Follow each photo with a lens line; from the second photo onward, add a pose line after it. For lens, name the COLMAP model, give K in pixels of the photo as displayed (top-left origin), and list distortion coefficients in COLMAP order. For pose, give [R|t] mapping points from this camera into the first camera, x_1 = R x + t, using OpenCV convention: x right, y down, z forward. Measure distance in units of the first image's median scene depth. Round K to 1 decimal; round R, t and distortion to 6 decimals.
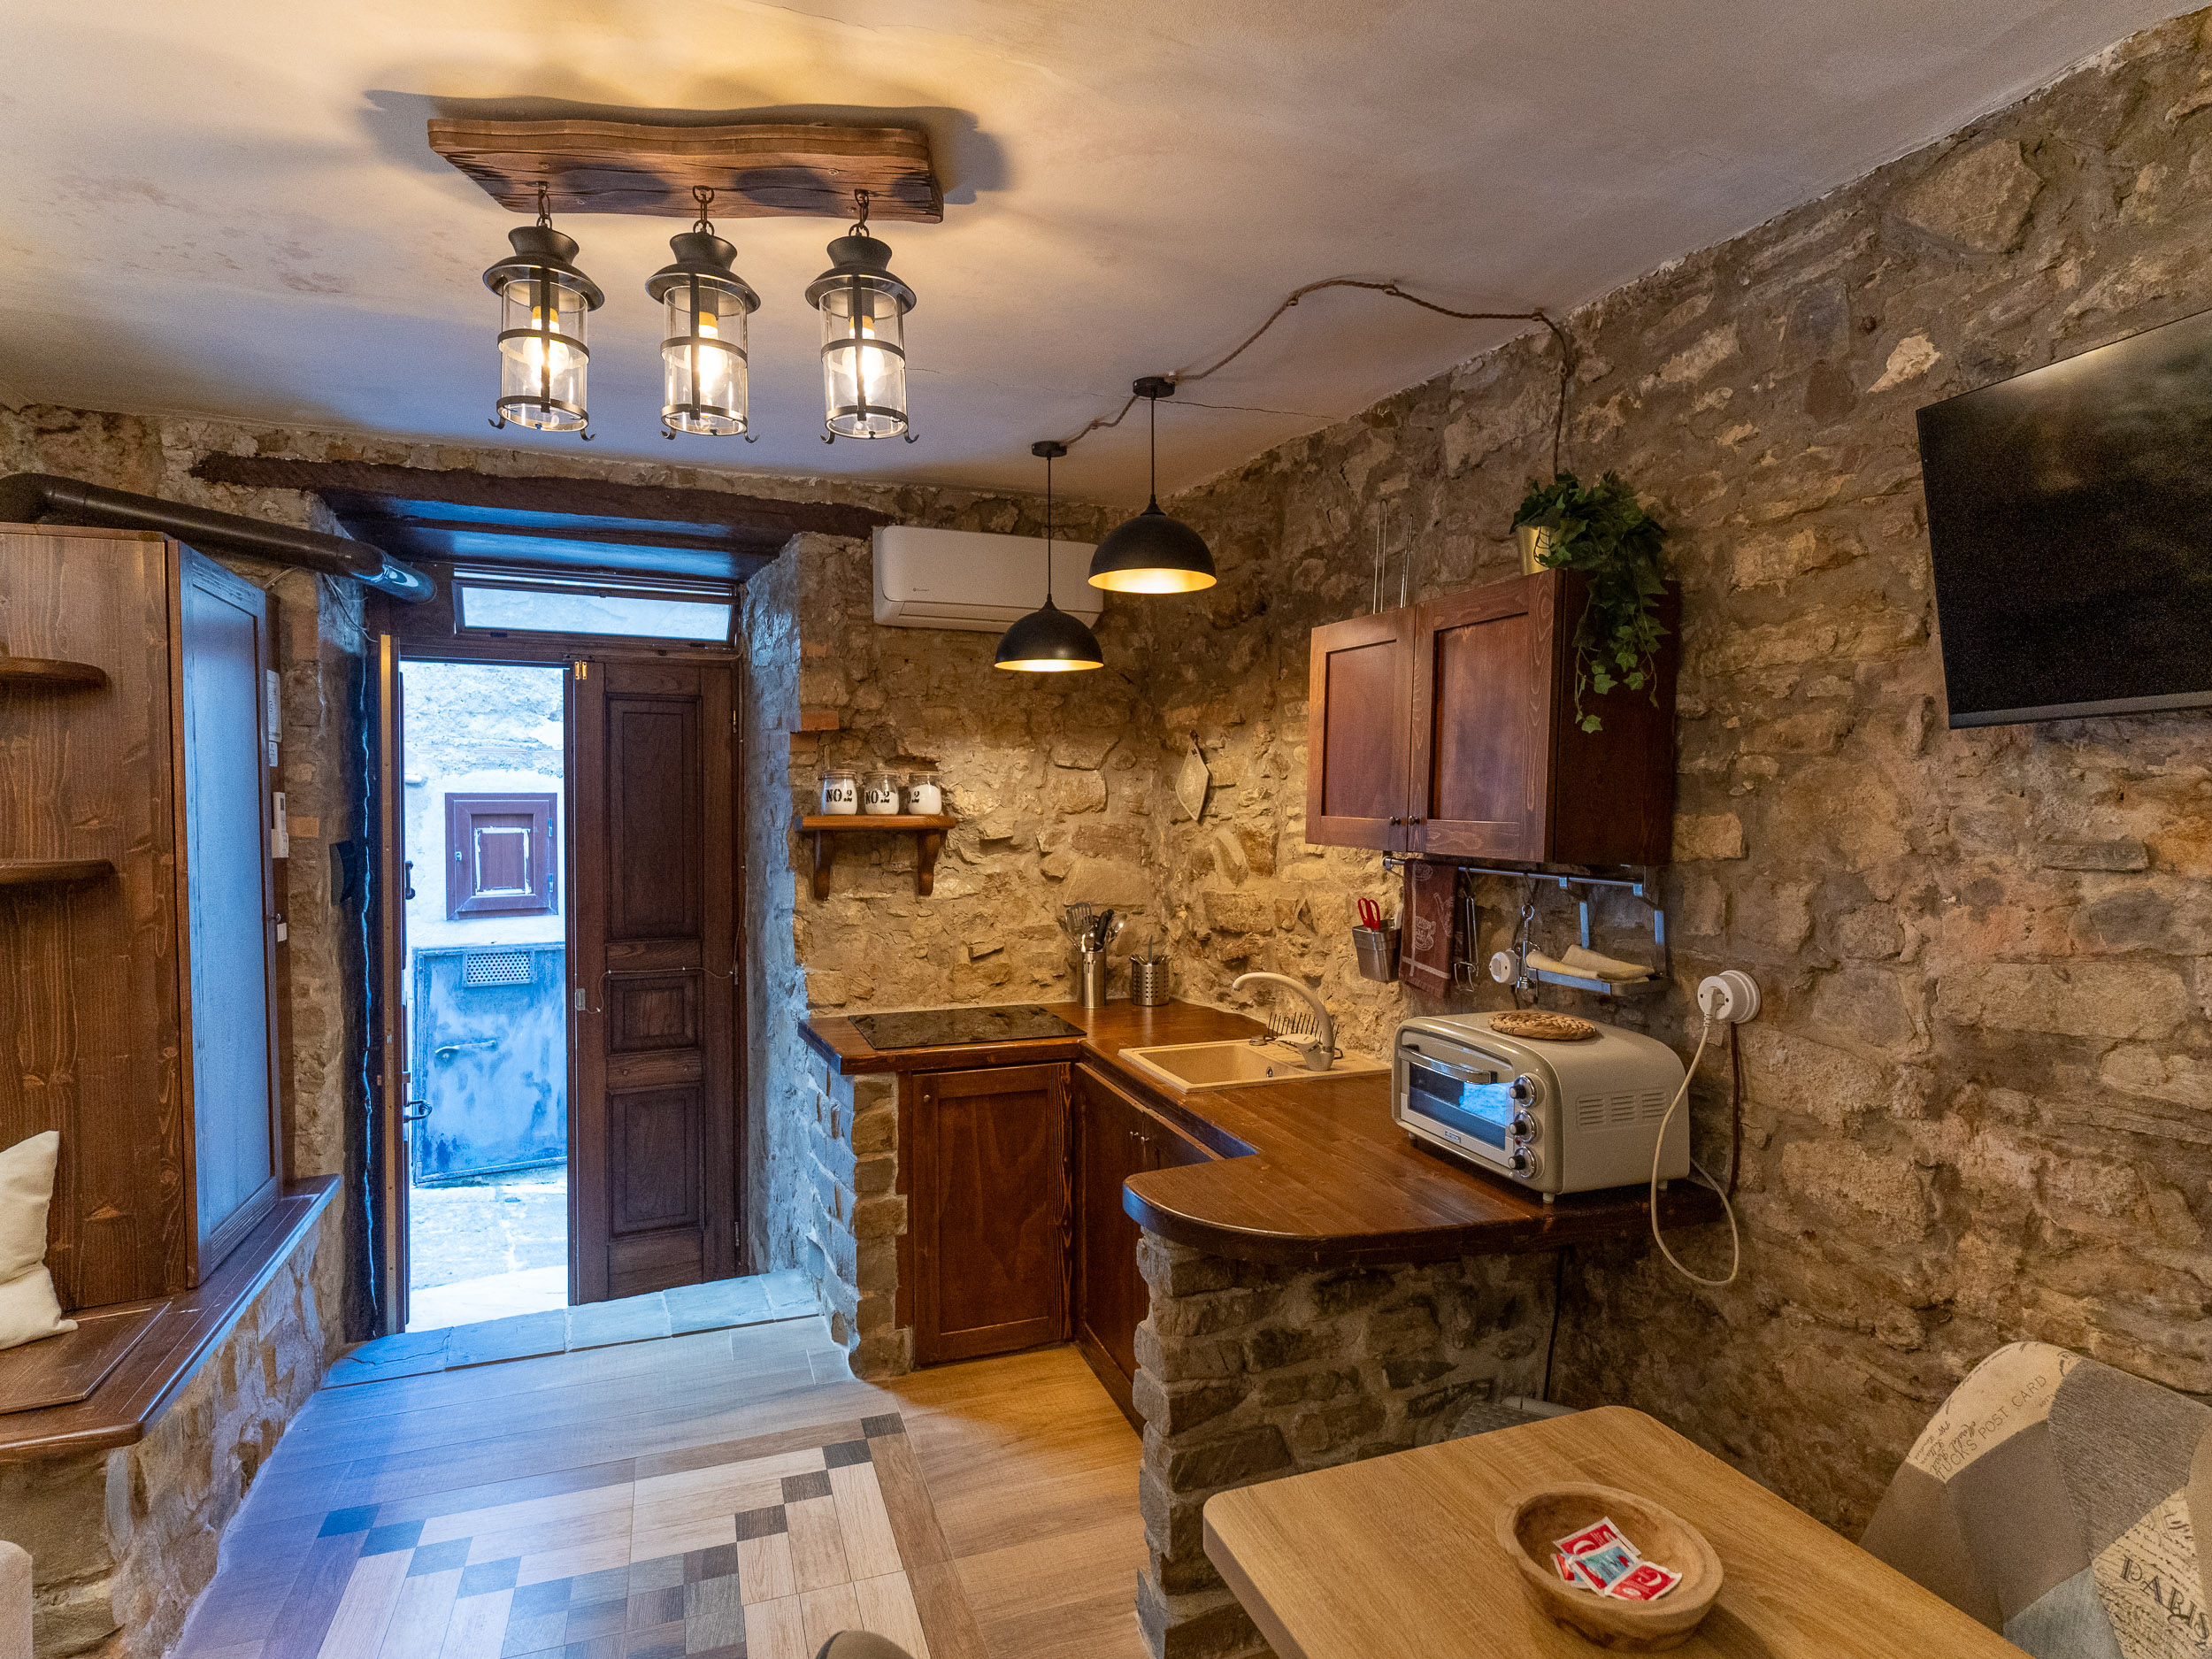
lens RADIAL K [[1186.6, 0, 1110.5], [0, 1186.6, 821.5], [0, 0, 1]] dist [0.001790, -0.000973]
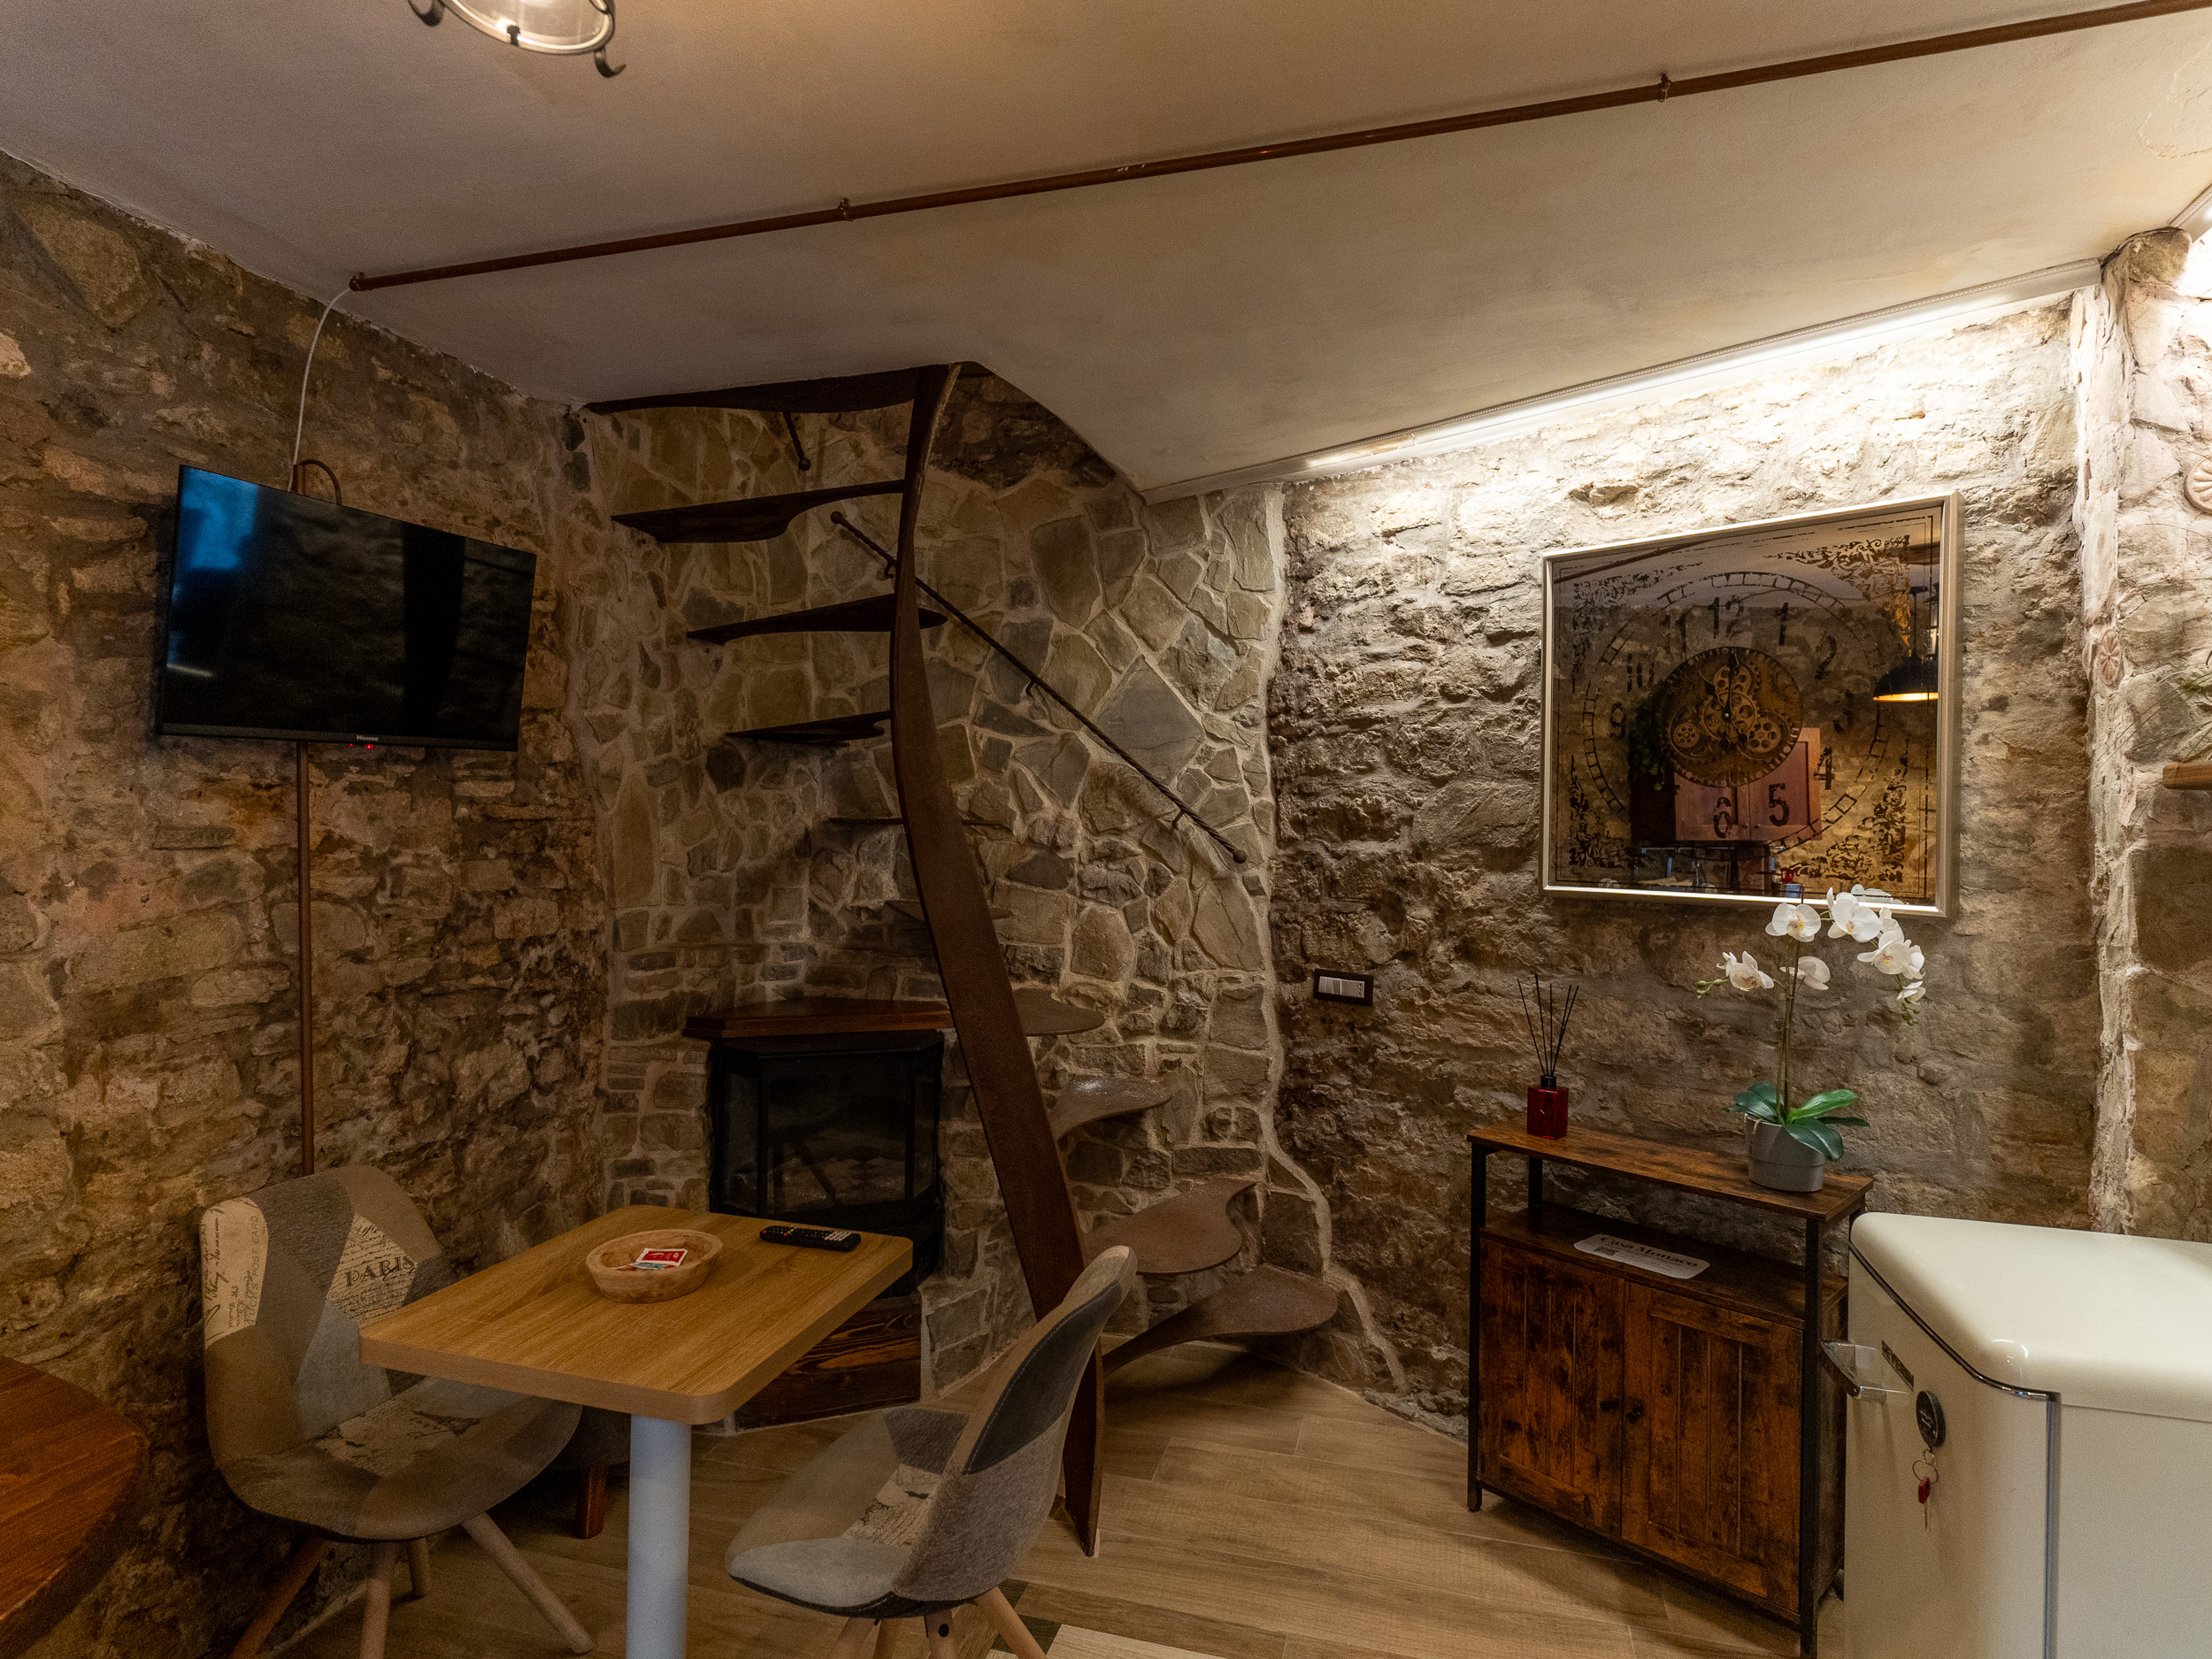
lens RADIAL K [[1186.6, 0, 1110.5], [0, 1186.6, 821.5], [0, 0, 1]] dist [0.001790, -0.000973]
pose [[-0.804497, -0.010161, 0.593870, -0.387389], [-0.000662, 0.999868, 0.016211, -0.005684], [-0.593956, 0.012648, -0.804398, 0.708702]]
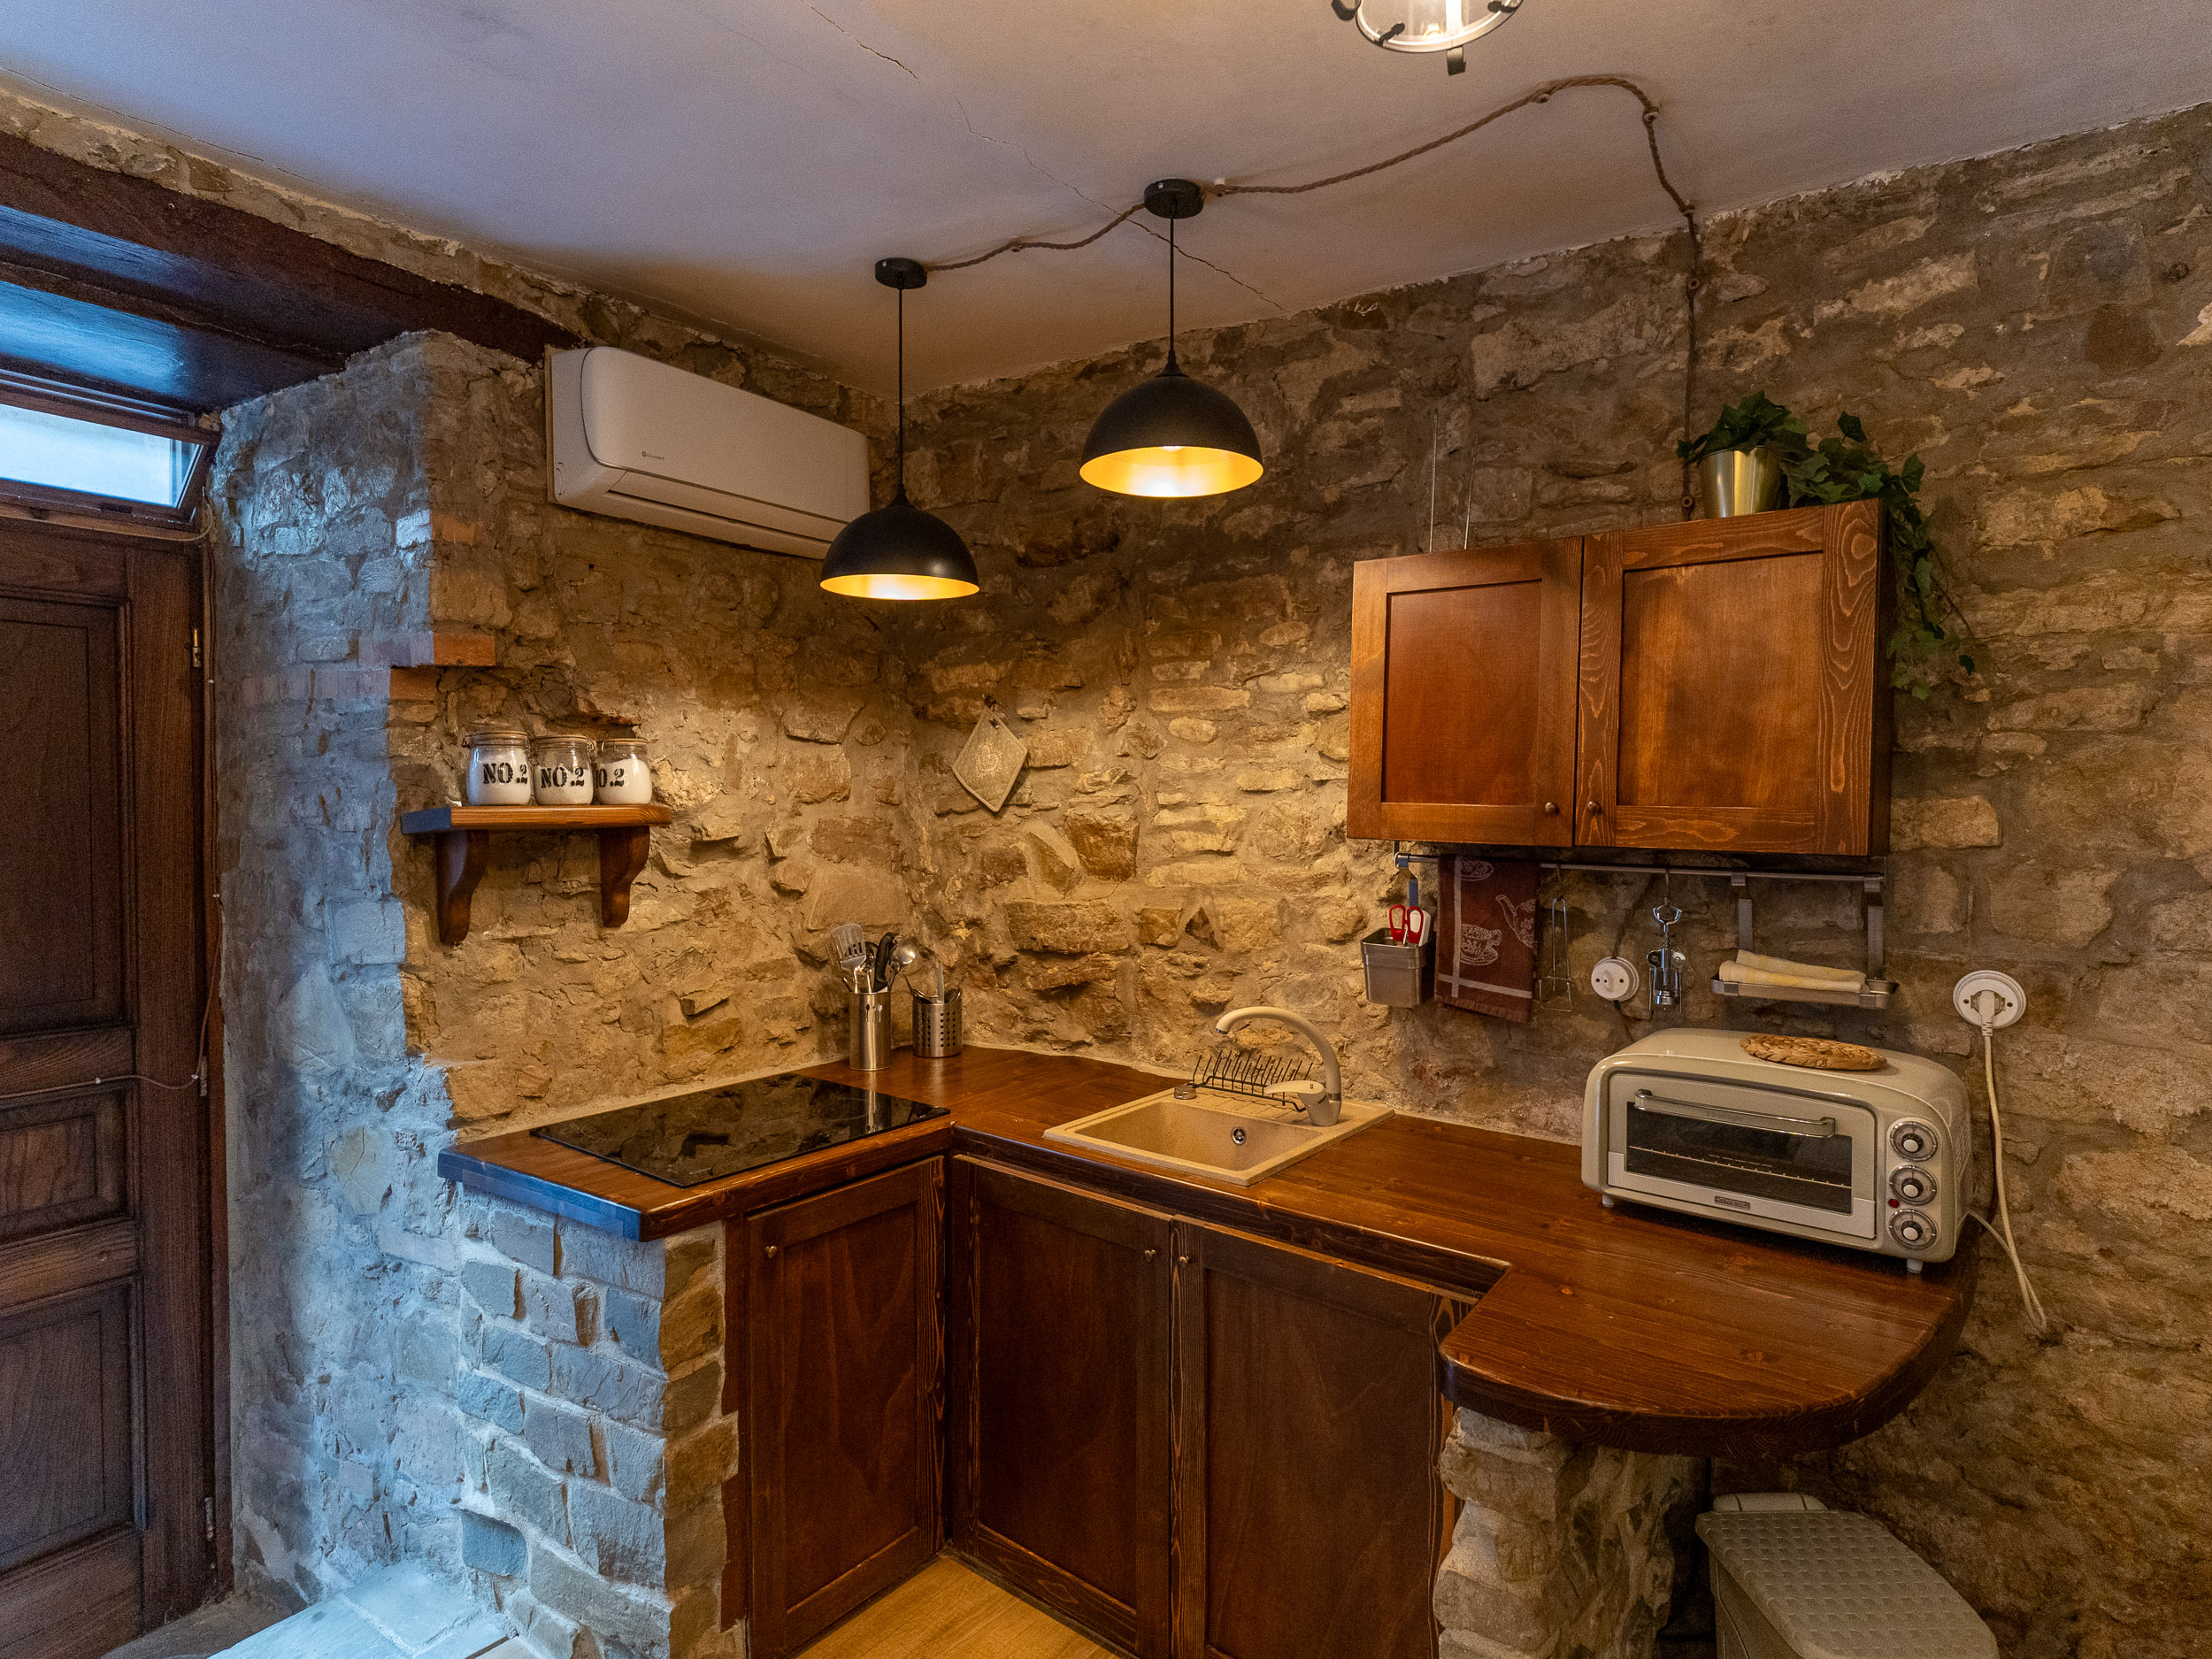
lens RADIAL K [[1186.6, 0, 1110.5], [0, 1186.6, 821.5], [0, 0, 1]] dist [0.001790, -0.000973]
pose [[0.854176, -0.009930, 0.519889, -0.325589], [0.006944, 0.999946, 0.007690, 0.000404], [-0.519938, -0.002958, 0.854199, 0.364748]]
